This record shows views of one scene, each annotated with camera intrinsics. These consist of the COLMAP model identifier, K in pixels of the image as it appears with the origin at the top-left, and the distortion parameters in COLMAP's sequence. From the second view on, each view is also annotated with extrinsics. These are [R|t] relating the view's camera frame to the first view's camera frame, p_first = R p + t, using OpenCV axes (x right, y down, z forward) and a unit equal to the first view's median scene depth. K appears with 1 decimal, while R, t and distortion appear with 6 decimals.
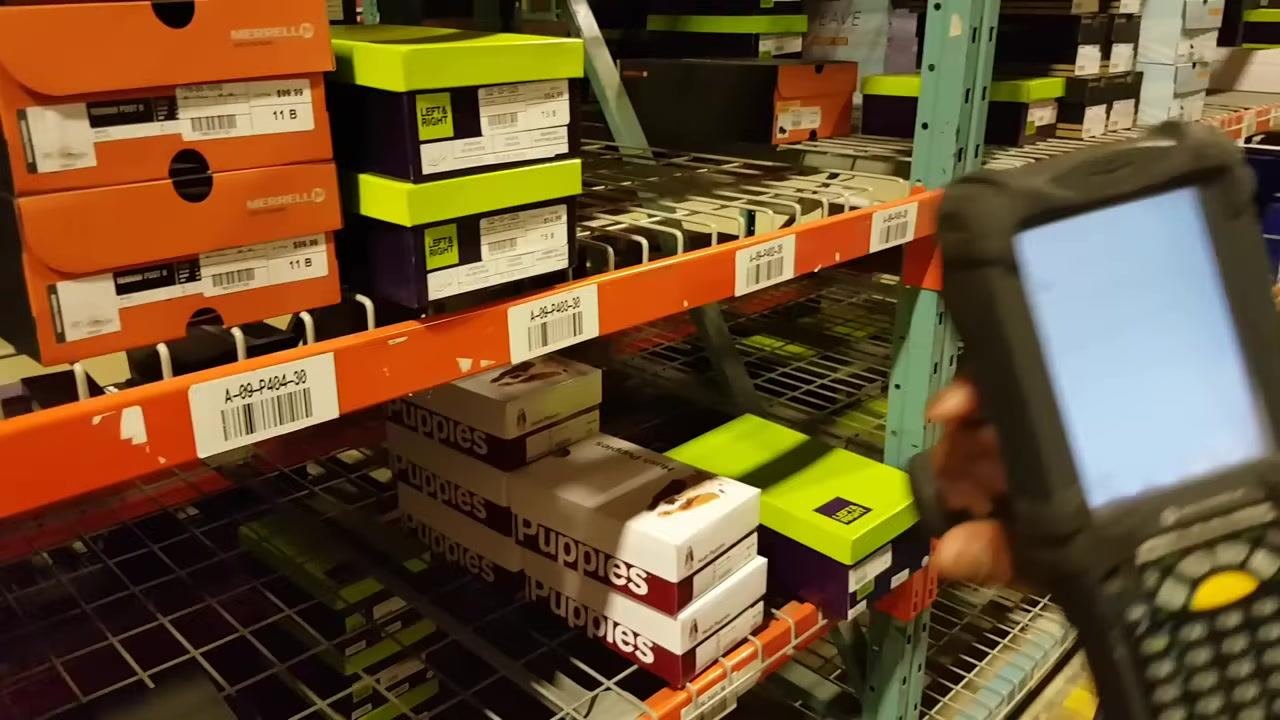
lens RADIAL K [[973.3, 0, 630.4], [0, 973.3, 375.8], [0, 0, 1]] dist [0.156049, -0.270497]
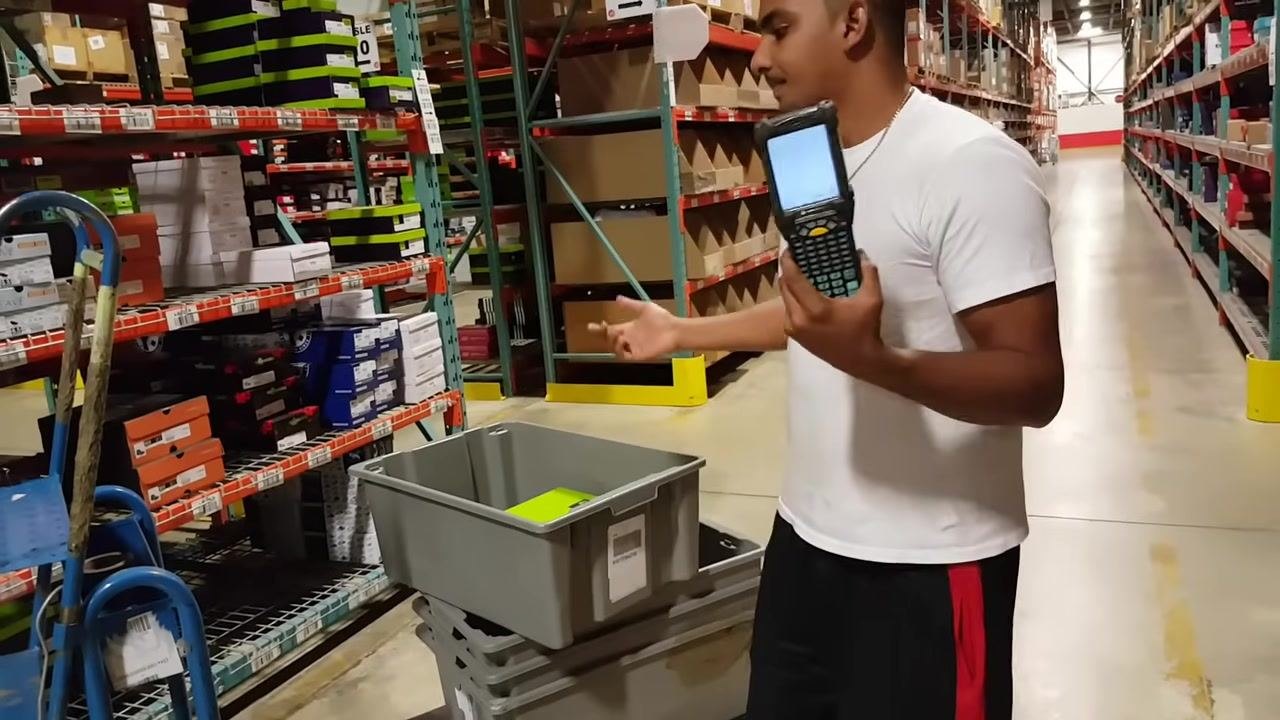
lens RADIAL K [[979.9, 0, 633.3], [0, 979.9, 356.4], [0, 0, 1]] dist [0.219534, -0.392453]
pose [[0.929606, -0.143873, 0.339312, 1.307864], [0.204467, 0.967309, -0.150021, 0.179482], [-0.306636, 0.208839, 0.928634, -0.602727]]
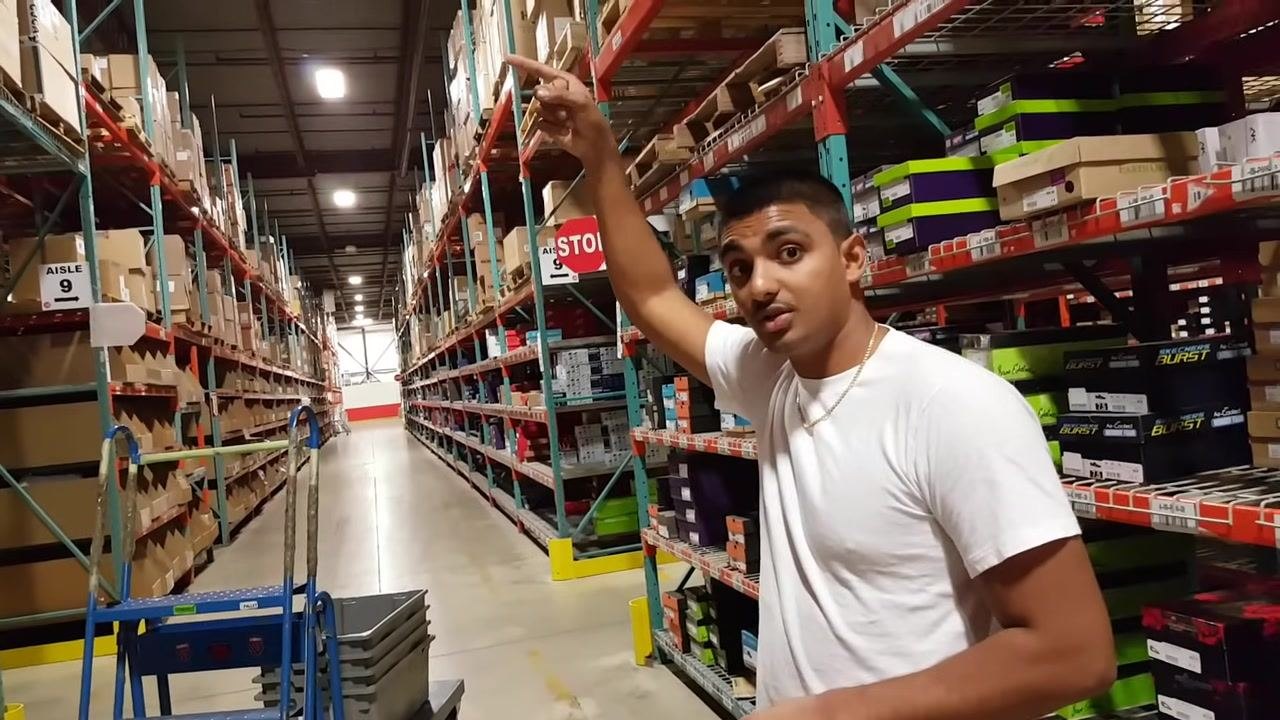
lens RADIAL K [[981.5, 0, 605.8], [0, 981.5, 354.3], [0, 0, 1]] dist [0.296234, -0.580738]
pose [[0.515533, -0.034110, 0.856191, -0.187276], [0.394544, 0.896432, -0.201851, 0.439250], [-0.760632, 0.441866, 0.475598, -1.365788]]
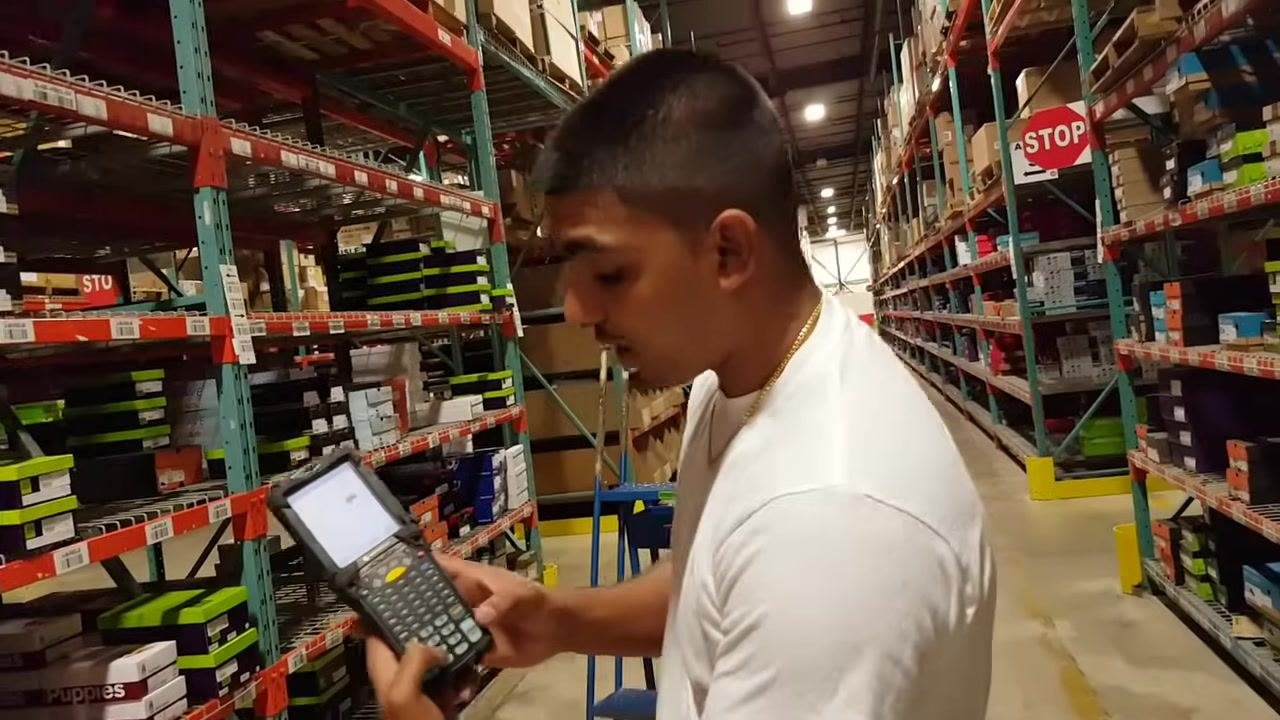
lens RADIAL K [[983.1, 0, 641.3], [0, 983.1, 345.0], [0, 0, 1]] dist [0.232060, -0.388735]
pose [[0.825688, -0.106350, 0.554012, -0.189805], [0.307619, 0.908092, -0.284149, 0.480403], [-0.472875, 0.405043, 0.782515, -1.487660]]
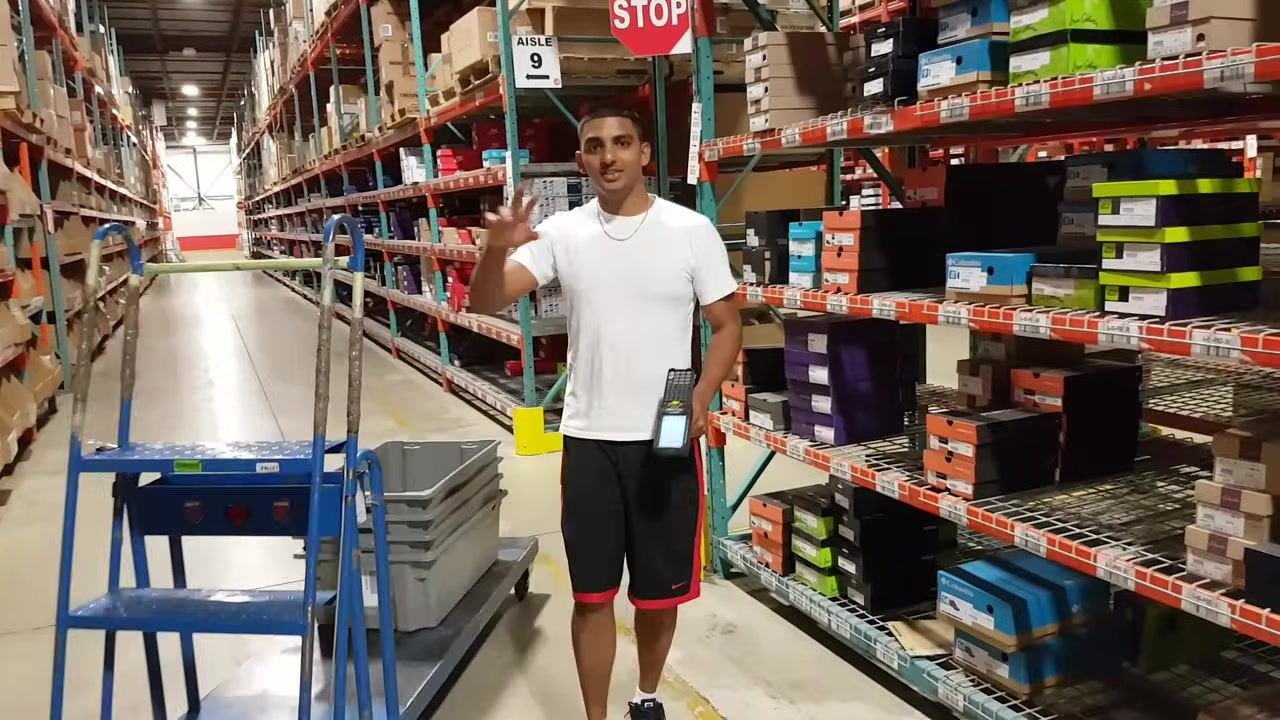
lens RADIAL K [[973.7, 0, 623.0], [0, 973.7, 359.1], [0, 0, 1]] dist [0.190750, -0.307304]
pose [[0.367855, -0.155514, 0.916787, 0.519924], [0.370779, 0.928680, 0.008759, 0.008477], [-0.852764, 0.336703, 0.399281, -0.194541]]
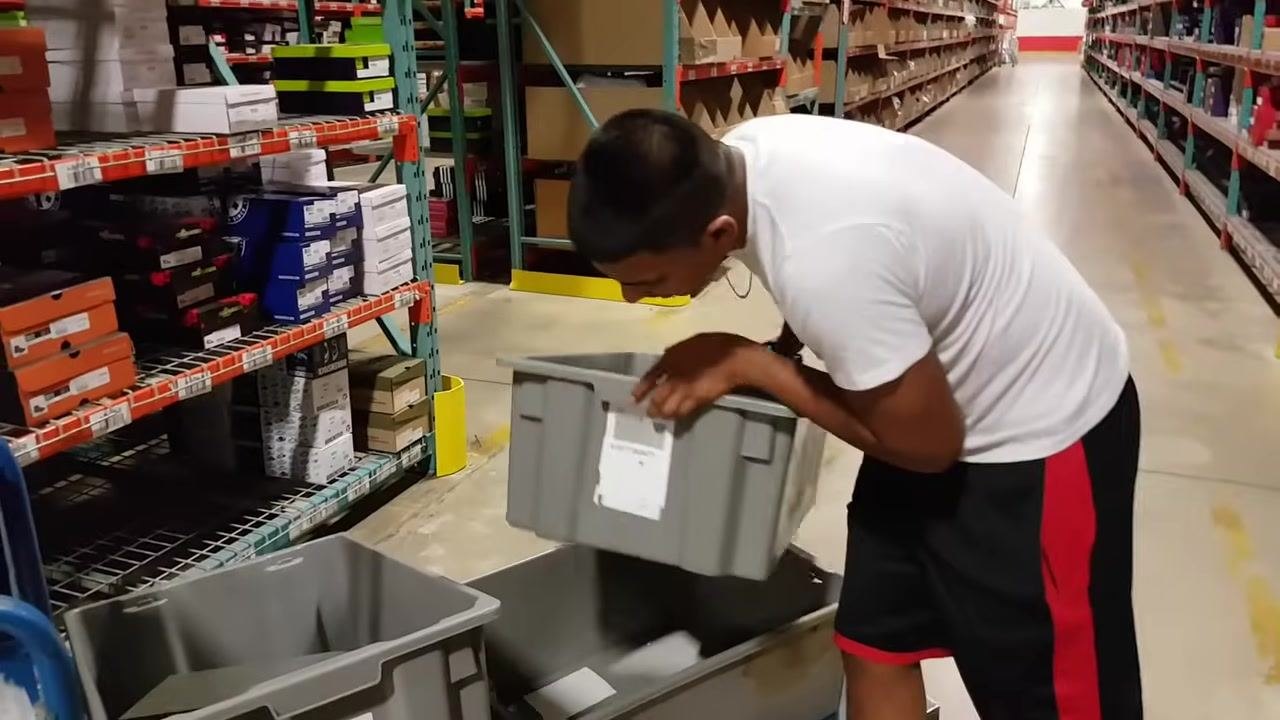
lens RADIAL K [[982.3, 0, 630.4], [0, 982.3, 337.5], [0, 0, 1]] dist [0.167596, -0.265526]
pose [[0.915586, -0.123850, 0.382574, 1.312729], [0.149756, 0.987970, -0.038567, 0.023985], [-0.373196, 0.092604, 0.923119, -0.082639]]
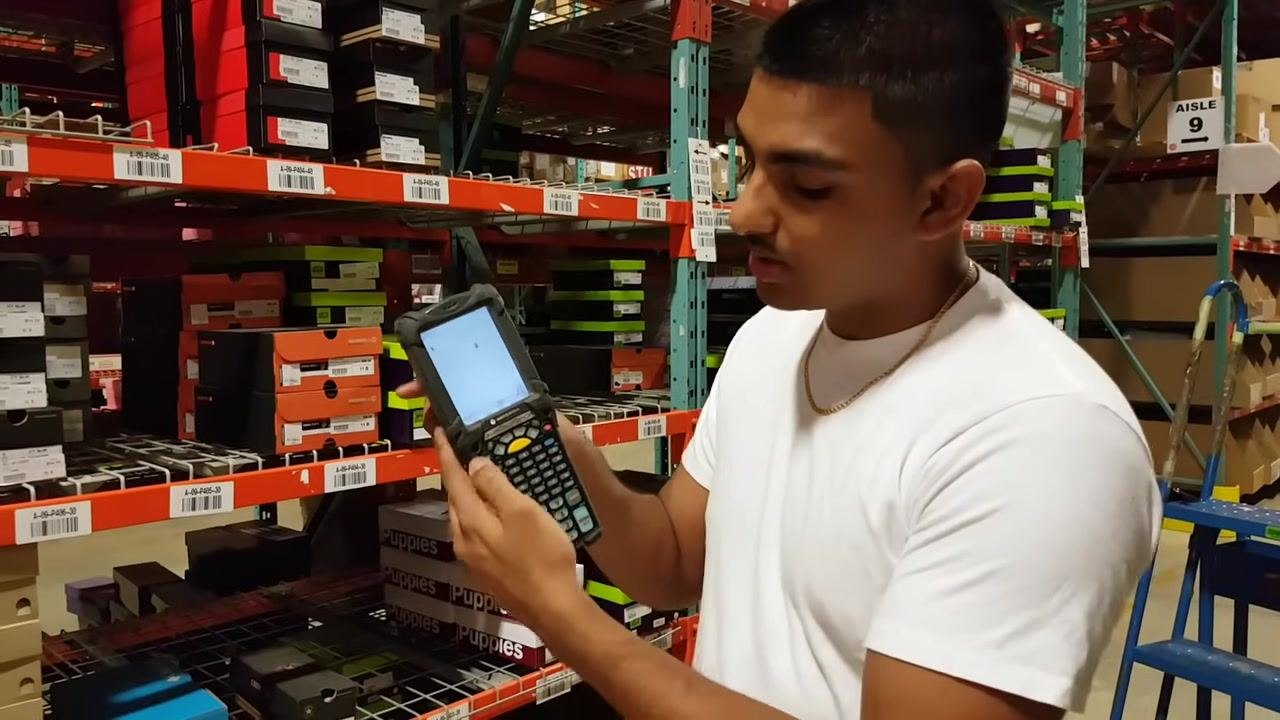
lens RADIAL K [[973.7, 0, 623.0], [0, 973.7, 359.1], [0, 0, 1]] dist [0.190750, -0.307304]
pose [[0.999760, -0.007463, 0.020598, 0.173803], [0.013119, 0.956916, -0.290067, 0.290512], [-0.017546, 0.290267, 0.956785, -0.921236]]
